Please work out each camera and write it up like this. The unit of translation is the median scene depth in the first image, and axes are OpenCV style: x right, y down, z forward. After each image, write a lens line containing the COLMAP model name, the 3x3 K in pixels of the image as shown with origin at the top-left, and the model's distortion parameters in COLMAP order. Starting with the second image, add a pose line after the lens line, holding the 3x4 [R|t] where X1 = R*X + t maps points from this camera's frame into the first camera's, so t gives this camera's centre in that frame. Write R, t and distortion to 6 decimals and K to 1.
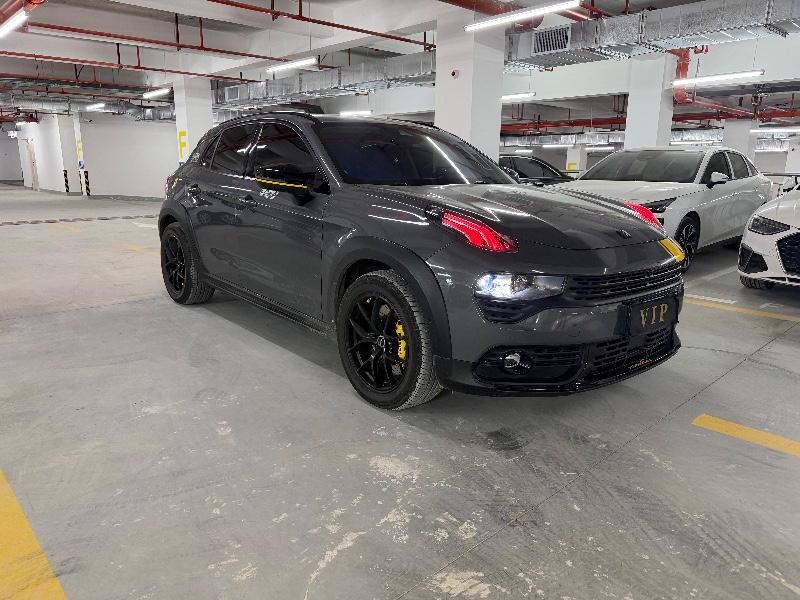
lens RADIAL K [[564.4, 0, 399.2], [0, 564.4, 295.3], [0, 0, 1]] dist [0.024025, -0.023951]
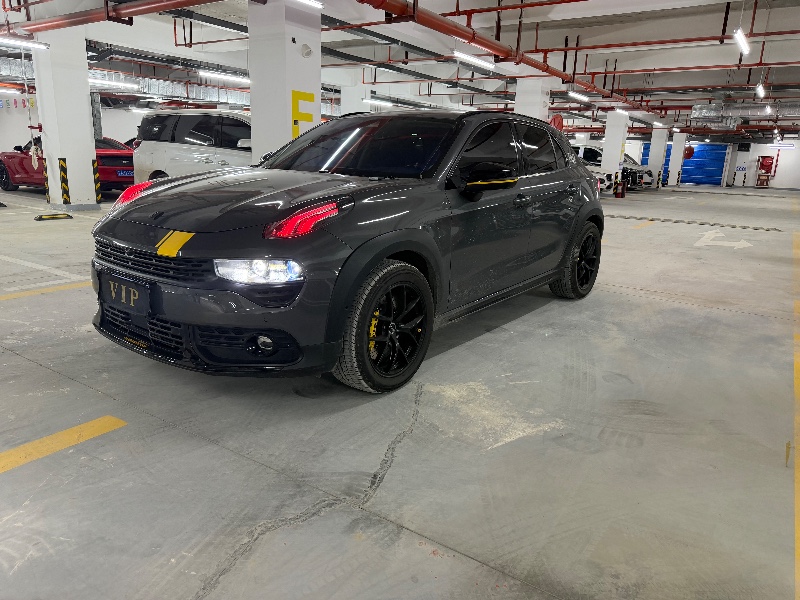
lens RADIAL K [[564.4, 0, 408.4], [0, 564.4, 299.7], [0, 0, 1]] dist [0.024025, -0.023951]
pose [[0.235257, 0.240531, -0.941700, 1.466102], [-0.252462, 0.950760, 0.179774, -0.254897], [0.938572, 0.195451, 0.284398, 1.147178]]
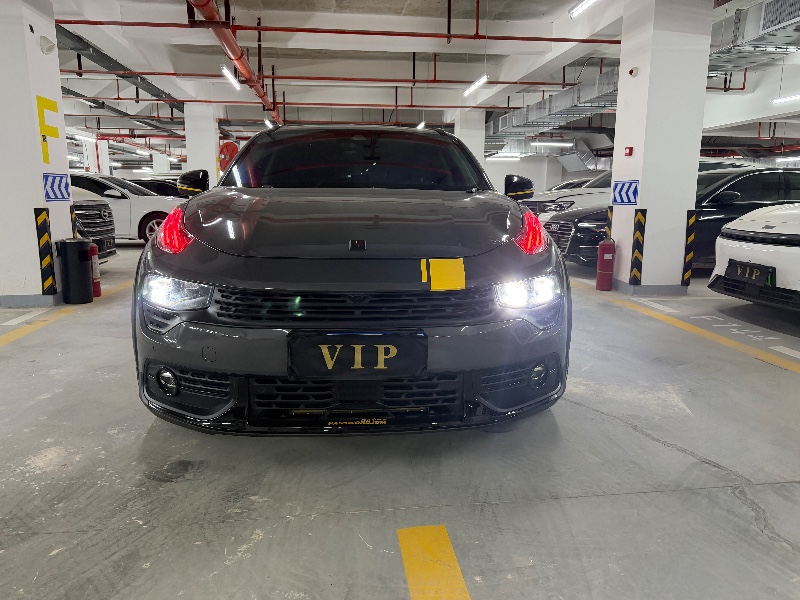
lens RADIAL K [[564.4, 0, 401.6], [0, 564.4, 296.7], [0, 0, 1]] dist [0.024025, -0.023951]
pose [[0.812025, 0.097544, -0.575413, 0.862211], [-0.128598, 0.991607, -0.013381, -0.036096], [0.569278, 0.084863, 0.817753, 0.429816]]
